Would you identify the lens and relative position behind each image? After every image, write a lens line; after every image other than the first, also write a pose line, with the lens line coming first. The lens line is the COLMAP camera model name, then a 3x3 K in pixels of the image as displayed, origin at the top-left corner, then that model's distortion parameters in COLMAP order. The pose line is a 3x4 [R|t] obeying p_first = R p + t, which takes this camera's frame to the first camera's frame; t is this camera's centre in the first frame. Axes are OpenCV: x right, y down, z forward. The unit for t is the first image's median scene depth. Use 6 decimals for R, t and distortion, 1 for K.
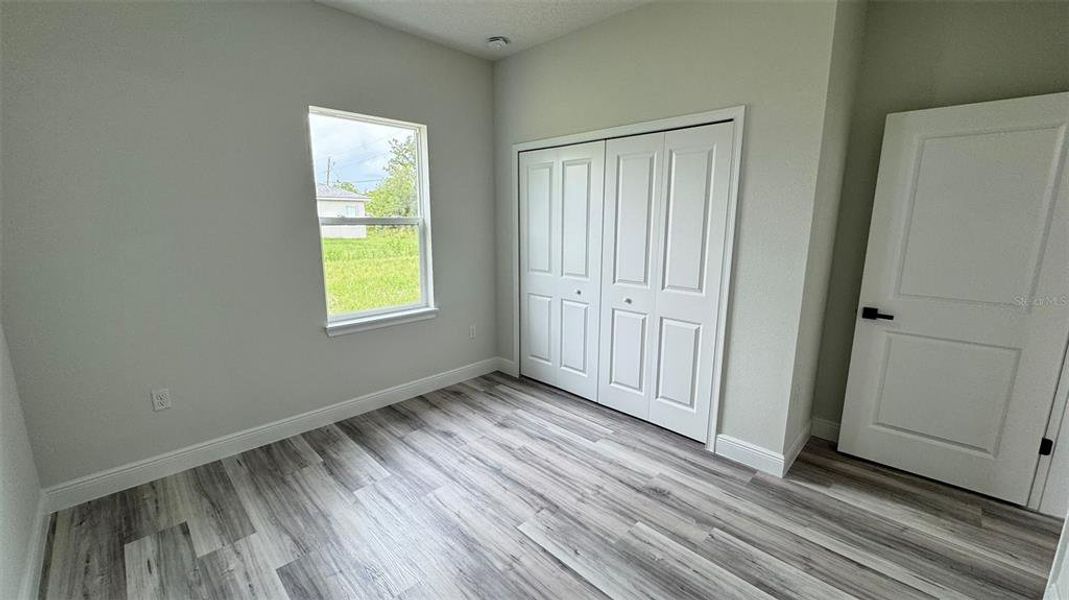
lens RADIAL K [[429.2, 0, 533.6], [0, 429.2, 298.6], [0, 0, 1]] dist [-0.002460, -0.000044]
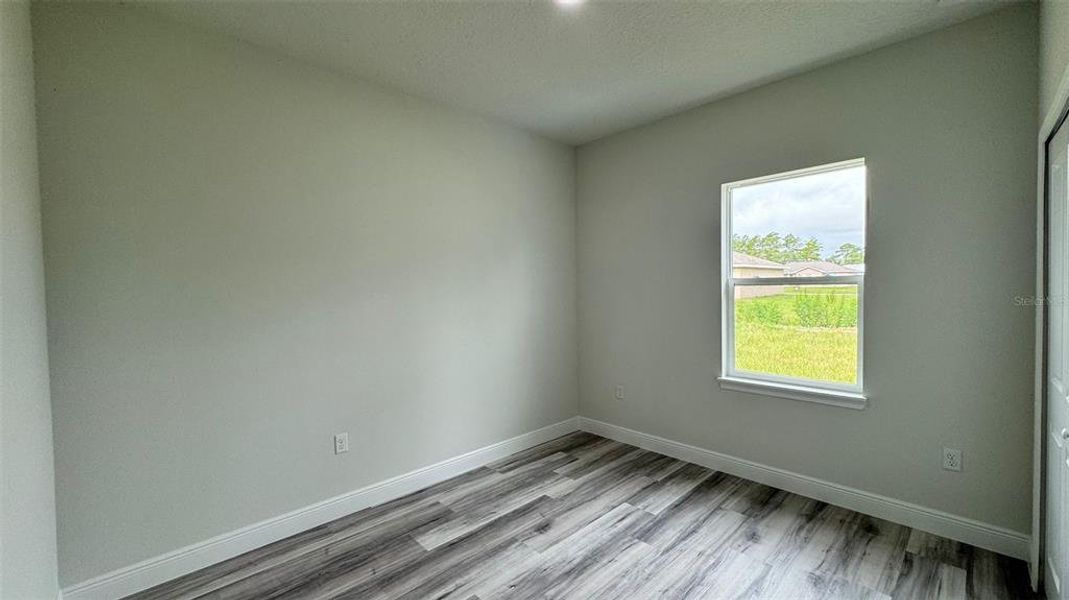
lens RADIAL K [[429.2, 0, 533.6], [0, 429.2, 298.6], [0, 0, 1]] dist [-0.002460, -0.000044]
pose [[-0.029067, 0.023514, -0.999301, 0.640673], [-0.164422, 0.985993, 0.027983, -0.088338], [0.985962, 0.165120, -0.024794, 0.555275]]
